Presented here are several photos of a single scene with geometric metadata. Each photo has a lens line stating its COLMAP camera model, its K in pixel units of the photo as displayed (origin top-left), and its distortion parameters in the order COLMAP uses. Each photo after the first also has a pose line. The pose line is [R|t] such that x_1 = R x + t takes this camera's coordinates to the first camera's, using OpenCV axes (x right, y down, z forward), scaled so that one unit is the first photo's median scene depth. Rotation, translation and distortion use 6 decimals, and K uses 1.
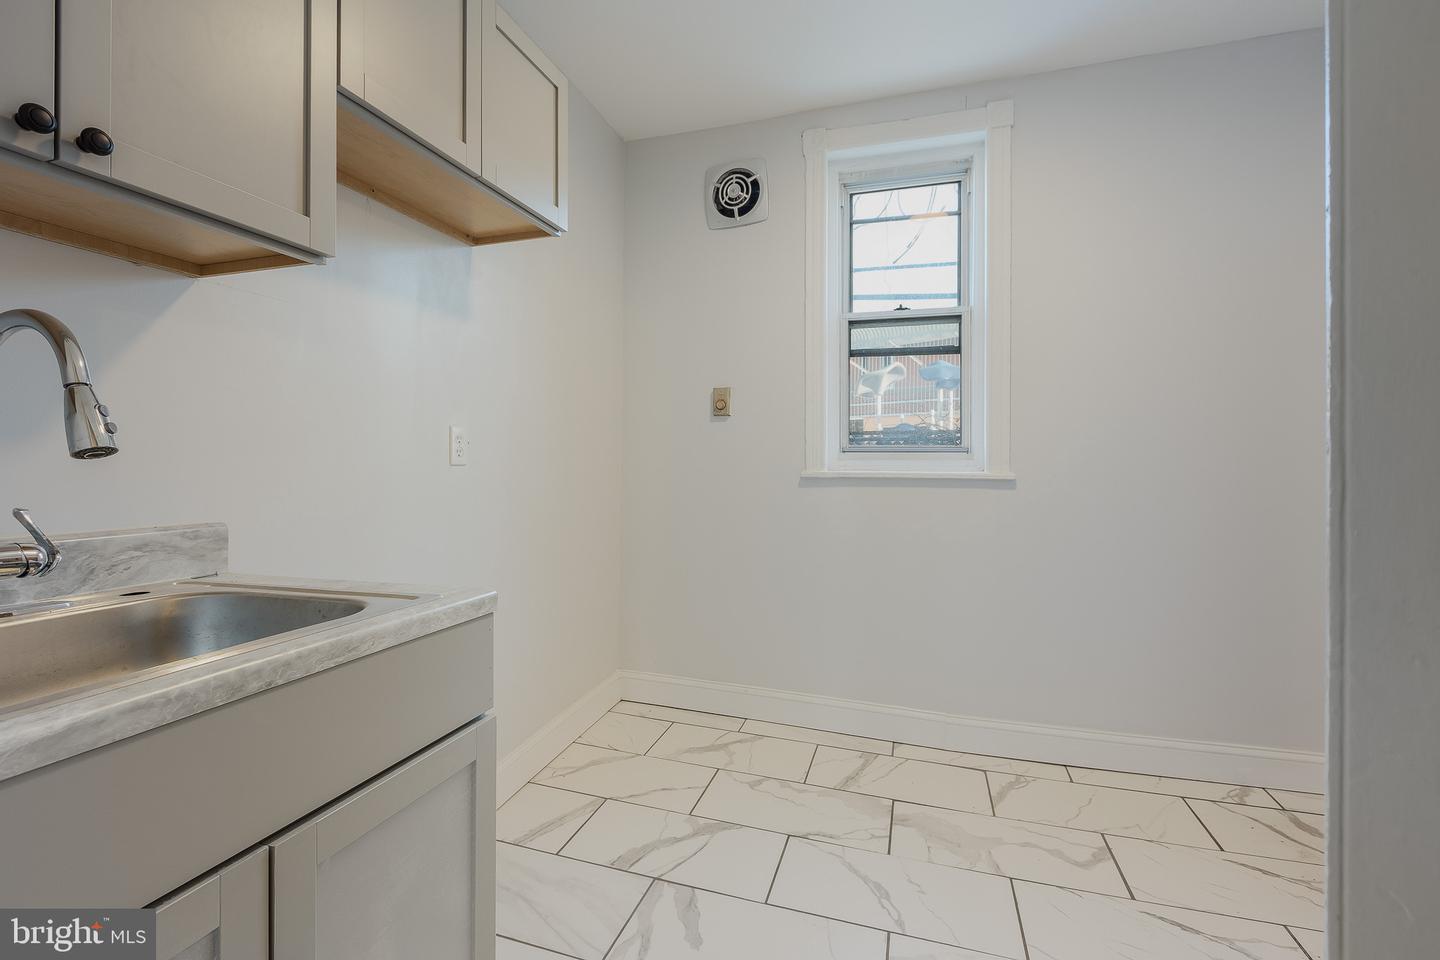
lens RADIAL K [[633.9, 0, 716.0], [0, 633.9, 458.1], [0, 0, 1]] dist [-0.001506, -0.000536]
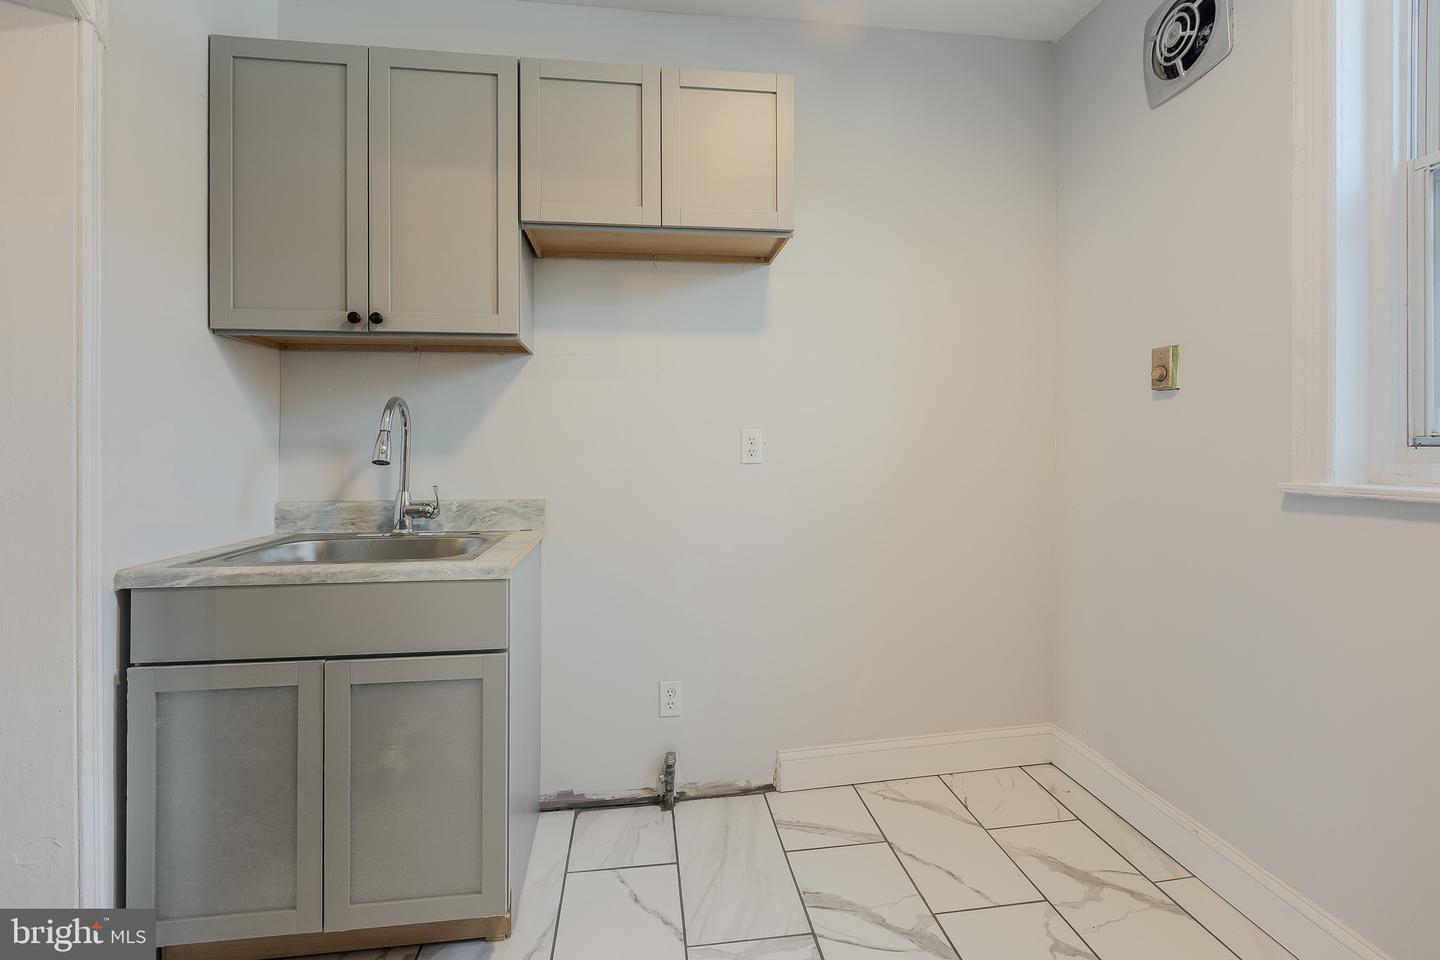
lens RADIAL K [[644.3, 0, 715.9], [0, 644.3, 443.6], [0, 0, 1]] dist [-0.000682, -0.001397]
pose [[0.425980, -0.003963, -0.904724, 0.616205], [0.010637, 0.999943, 0.000629, -0.026354], [0.904670, -0.009892, 0.425998, 0.457093]]
